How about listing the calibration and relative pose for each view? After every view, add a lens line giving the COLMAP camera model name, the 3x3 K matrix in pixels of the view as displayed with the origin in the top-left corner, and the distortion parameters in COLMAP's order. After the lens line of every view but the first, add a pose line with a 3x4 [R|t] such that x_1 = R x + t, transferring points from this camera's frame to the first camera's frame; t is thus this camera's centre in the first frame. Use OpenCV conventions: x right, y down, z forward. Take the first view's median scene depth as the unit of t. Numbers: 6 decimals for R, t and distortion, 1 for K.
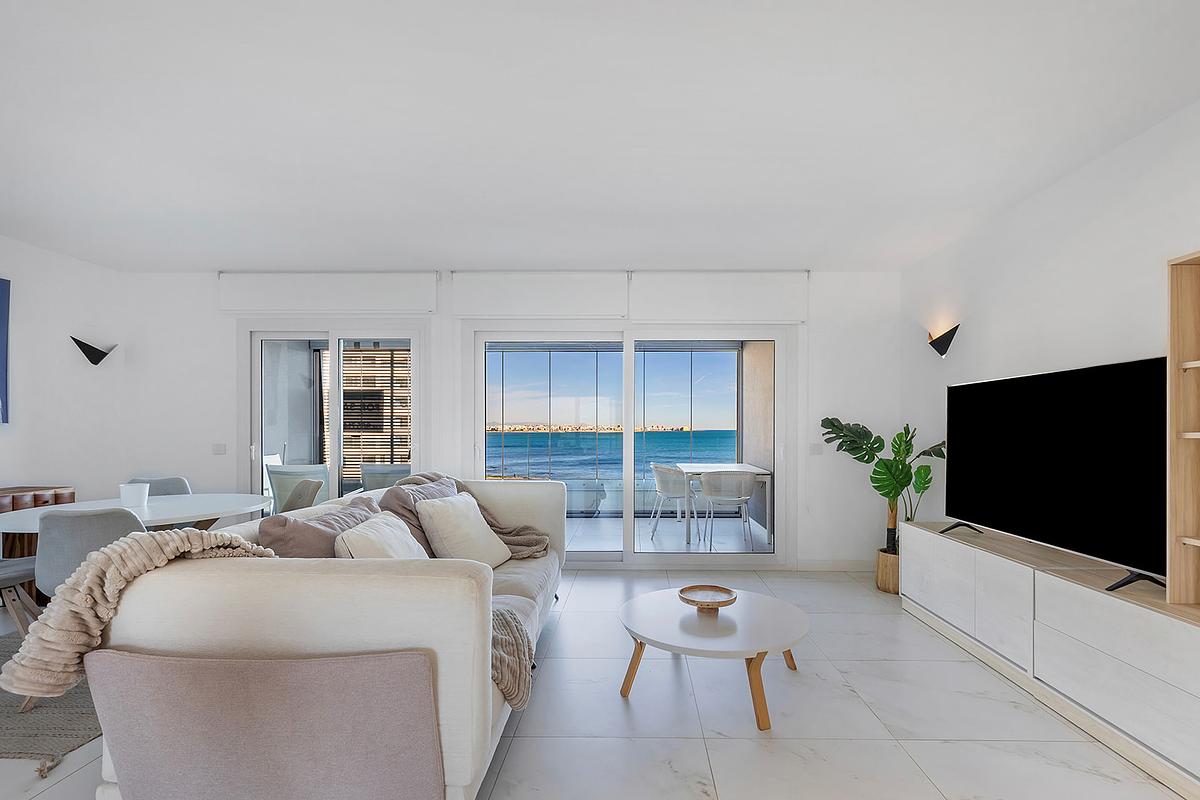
lens RADIAL K [[560.3, 0, 632.0], [0, 560.3, 427.1], [0, 0, 1]] dist [0.003759, 0.000287]
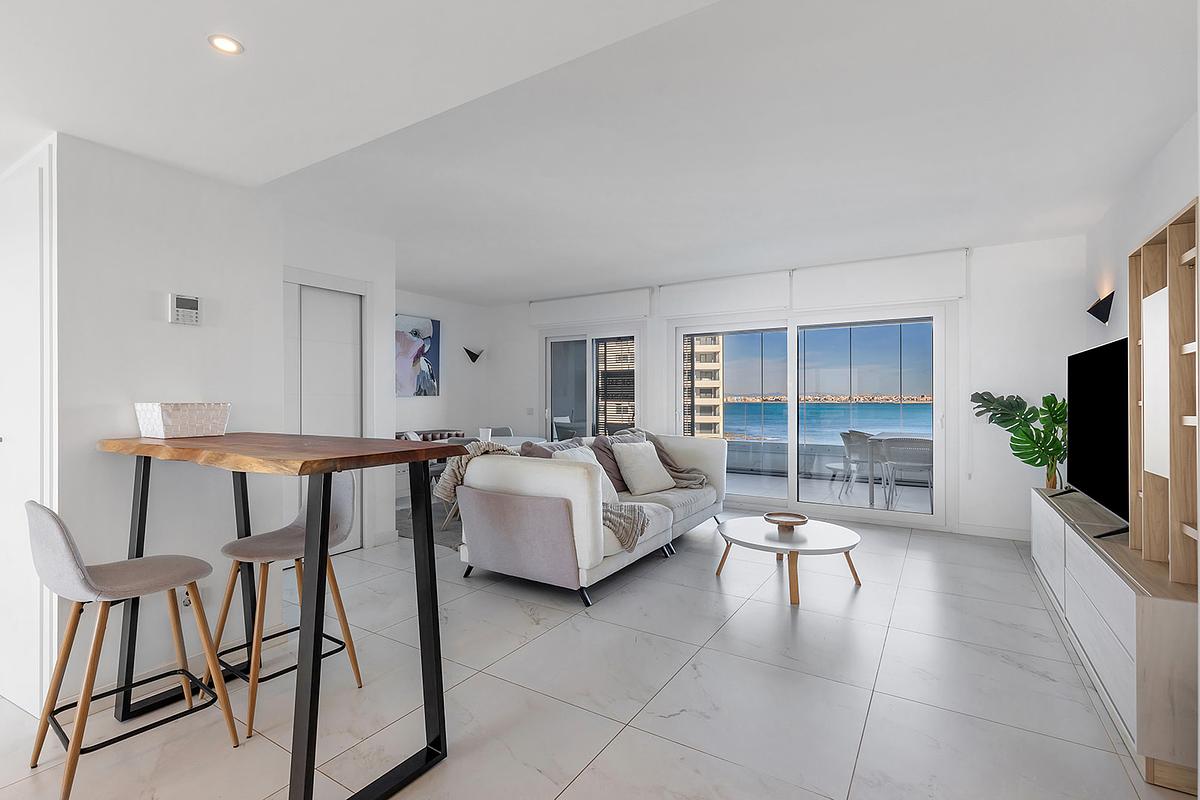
lens RADIAL K [[543.8, 0, 602.8], [0, 543.8, 394.5], [0, 0, 1]] dist [0.001774, 0.000009]
pose [[0.852099, -0.004687, -0.523360, 0.377335], [0.001901, 0.999981, -0.005859, -0.000162], [0.523378, 0.003997, 0.852091, -0.321622]]
